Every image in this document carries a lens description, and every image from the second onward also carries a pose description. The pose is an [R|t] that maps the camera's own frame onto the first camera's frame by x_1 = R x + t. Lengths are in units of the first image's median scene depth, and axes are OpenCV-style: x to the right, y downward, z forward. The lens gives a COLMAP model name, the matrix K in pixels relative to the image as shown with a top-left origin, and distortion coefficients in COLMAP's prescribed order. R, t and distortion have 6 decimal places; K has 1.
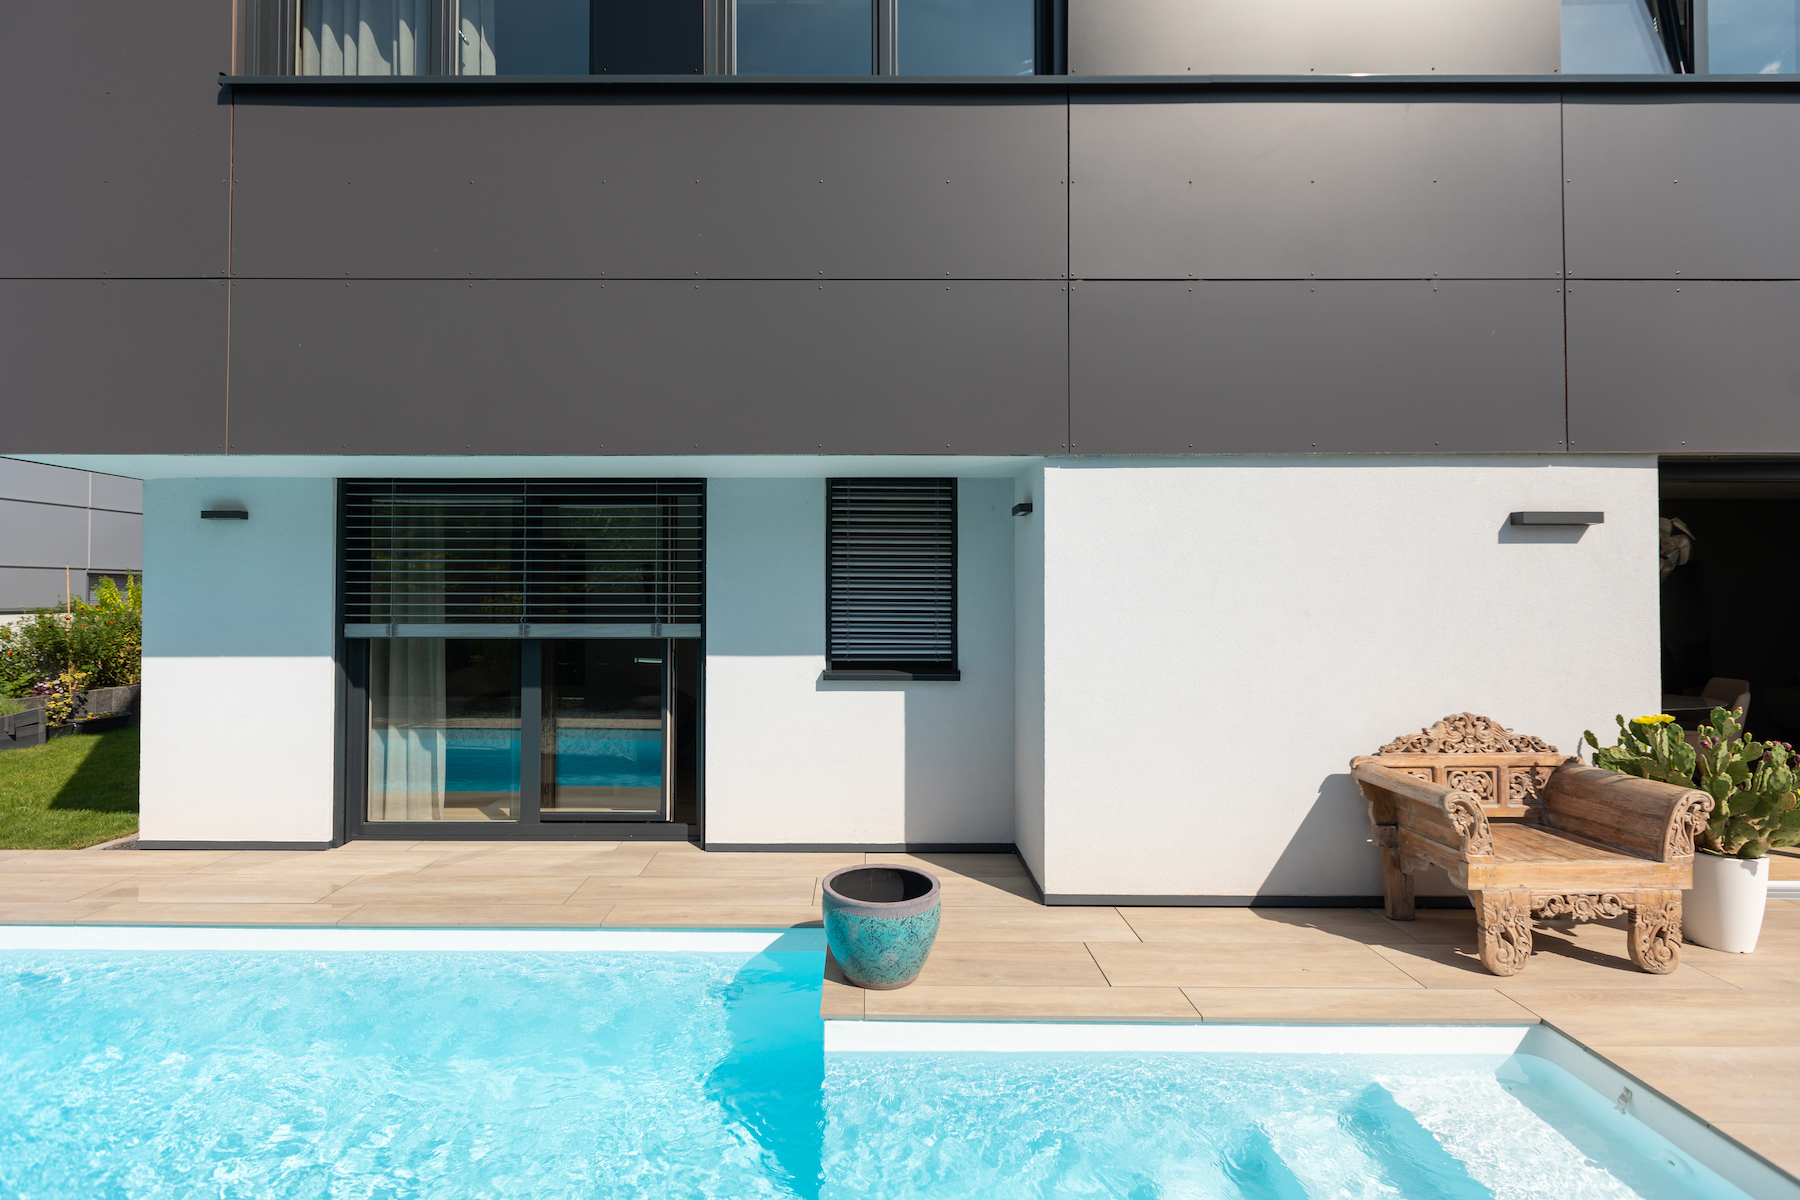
lens RADIAL K [[817.7, 0, 853.5], [0, 817.7, 572.1], [0, 0, 1]] dist [0.002025, -0.000057]
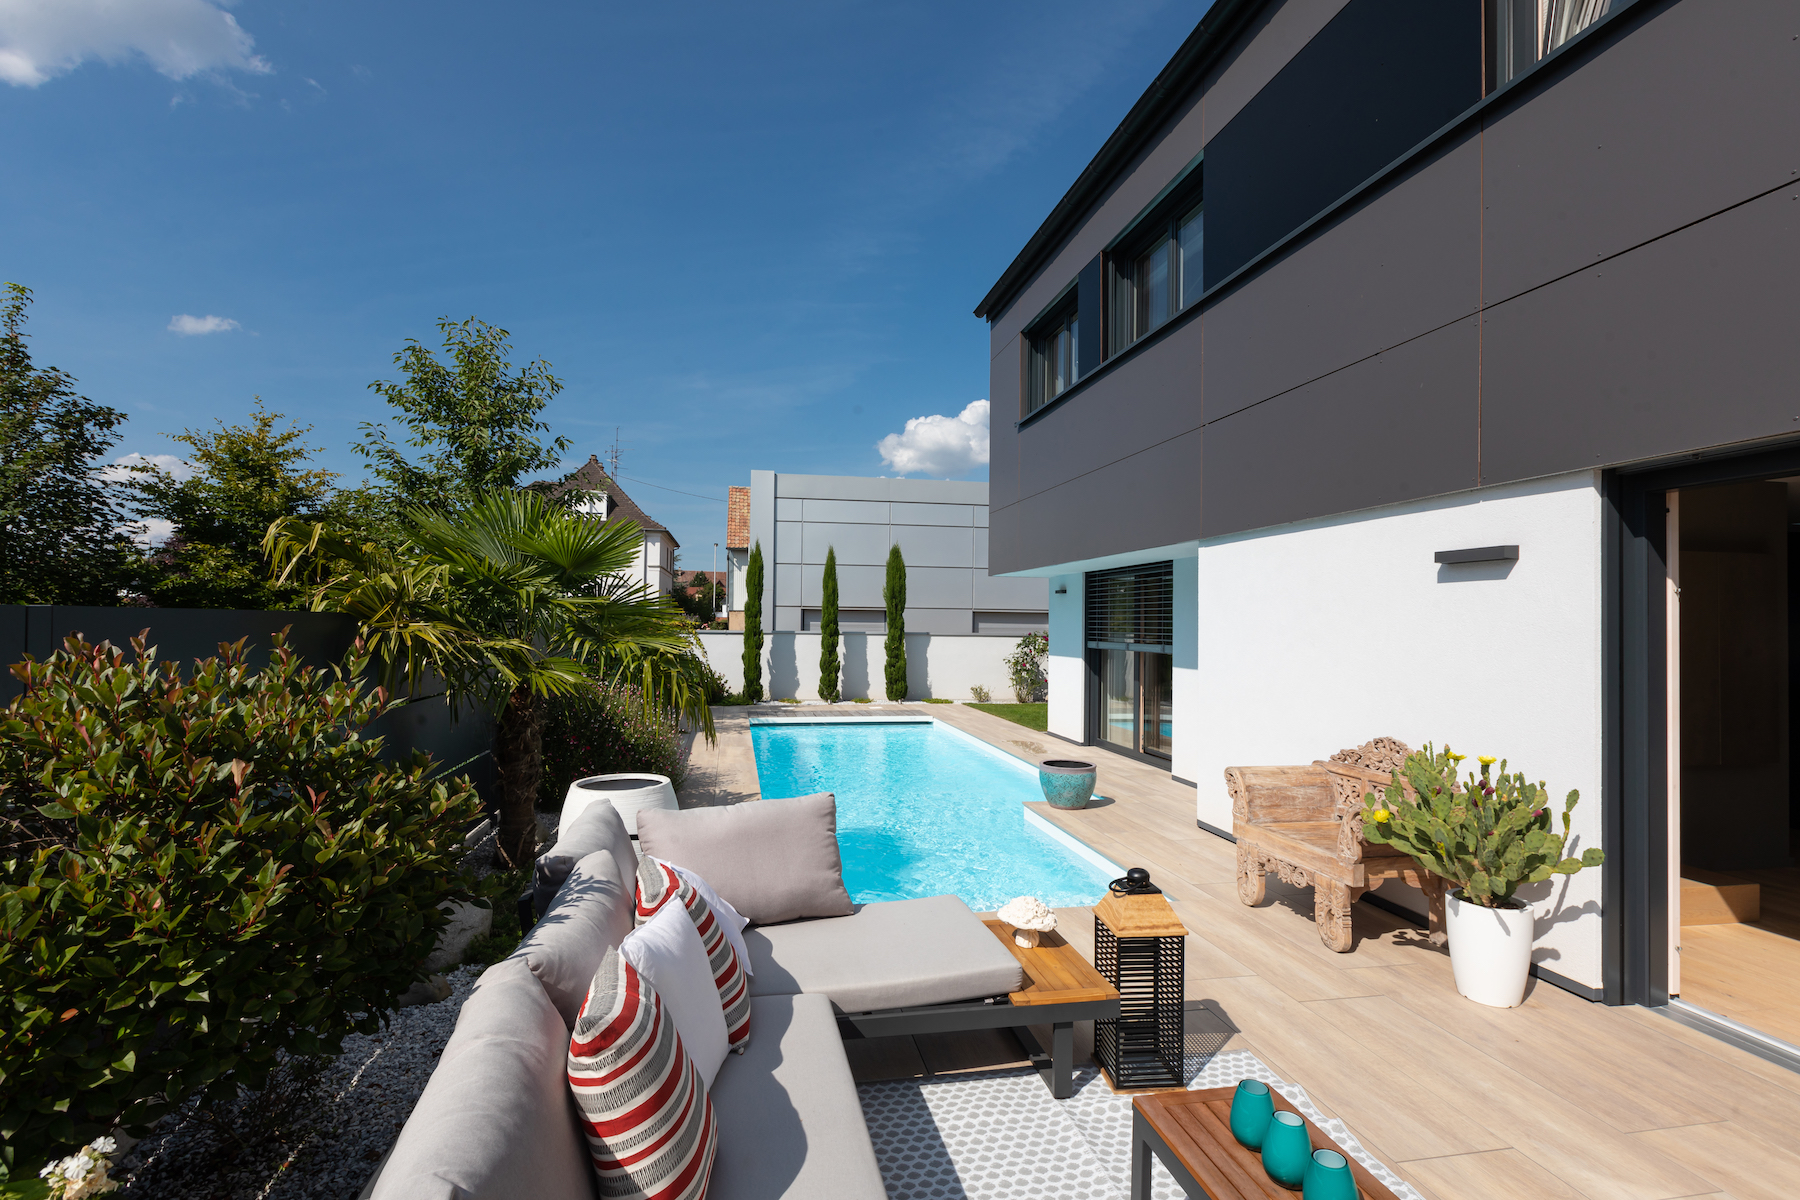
lens RADIAL K [[817.7, 0, 901.8], [0, 817.7, 612.0], [0, 0, 1]] dist [0.002025, -0.000057]
pose [[0.207205, -0.012663, -0.978215, 1.612970], [0.015533, 0.999833, -0.009653, 0.001104], [0.978174, -0.013194, 0.207367, 0.114593]]
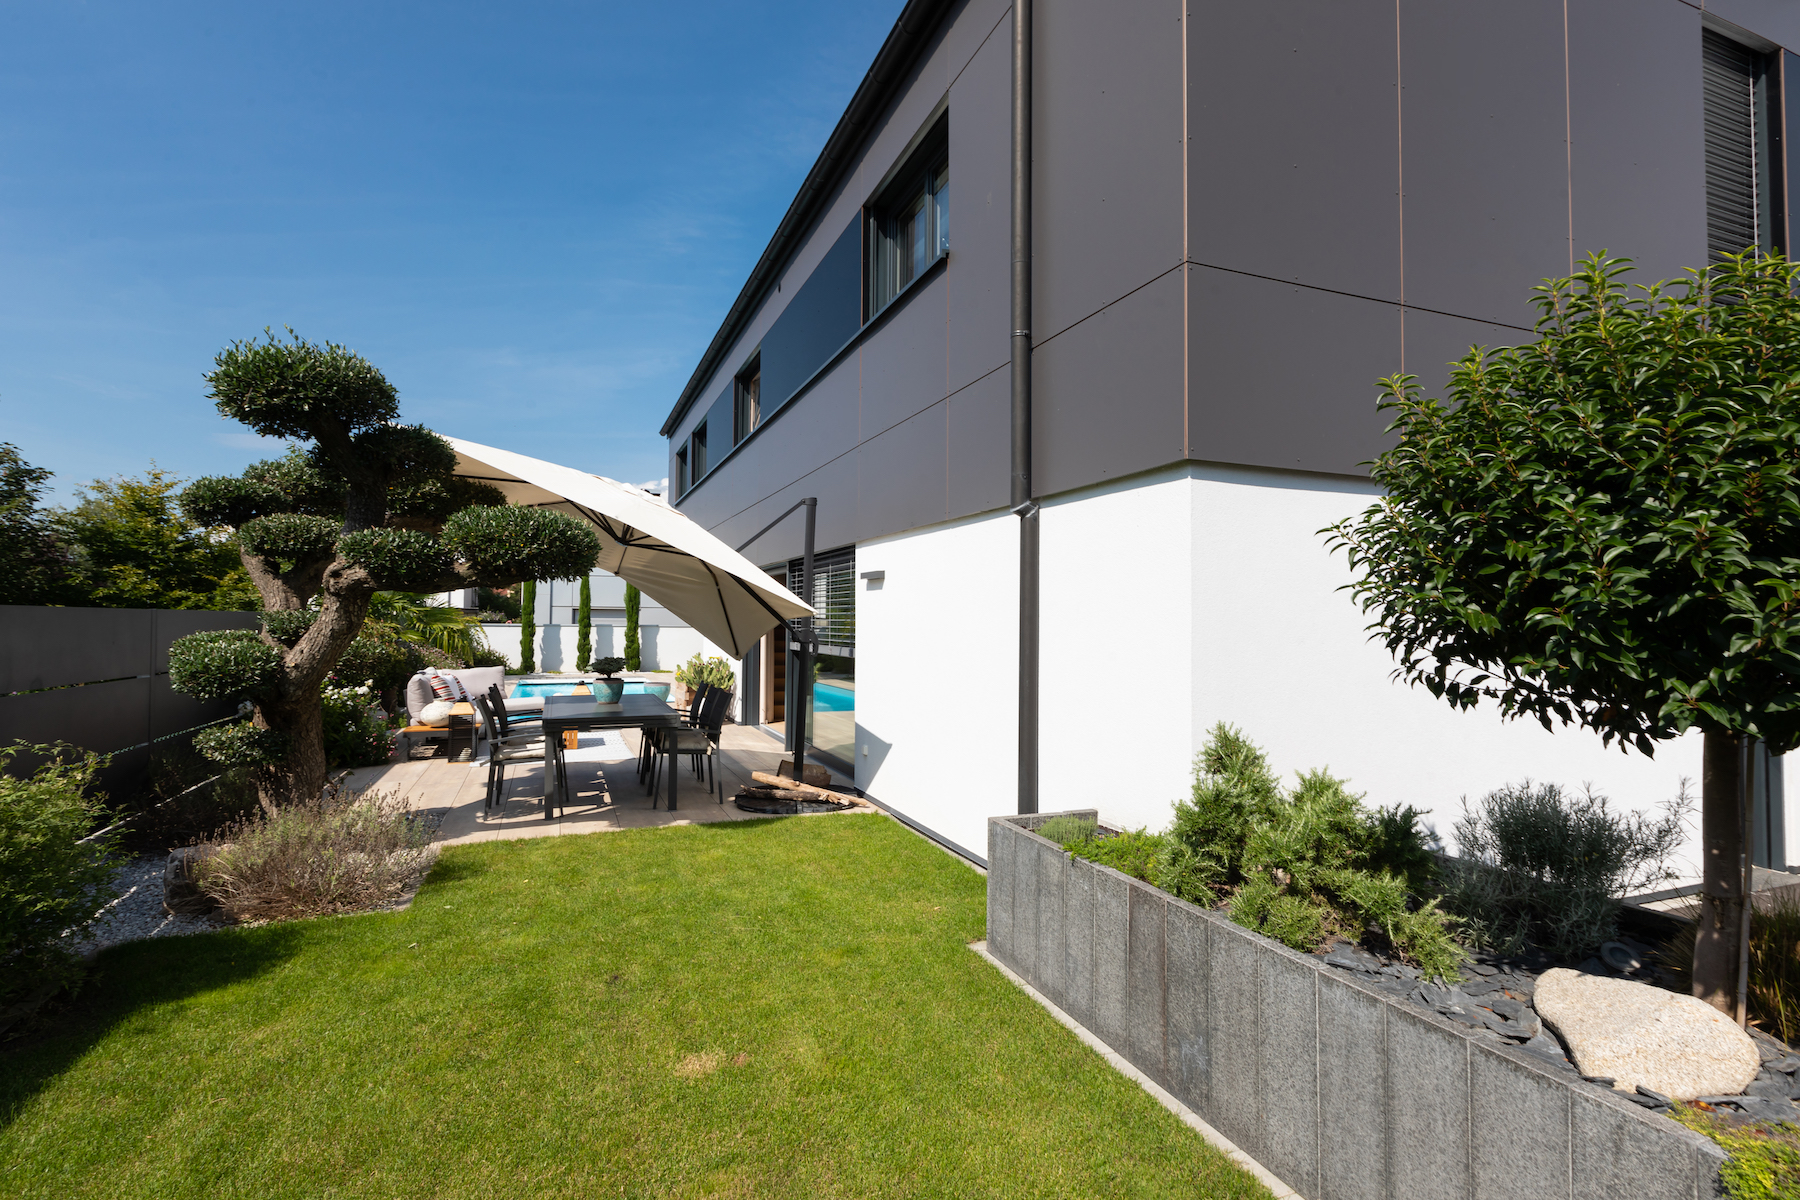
lens RADIAL K [[817.7, 0, 881.1], [0, 817.7, 601.8], [0, 0, 1]] dist [0.002025, -0.000057]
pose [[0.382687, -0.020513, -0.923650, 3.907431], [0.018071, 0.999728, -0.014715, 0.017951], [0.923701, -0.011060, 0.382954, 0.335103]]
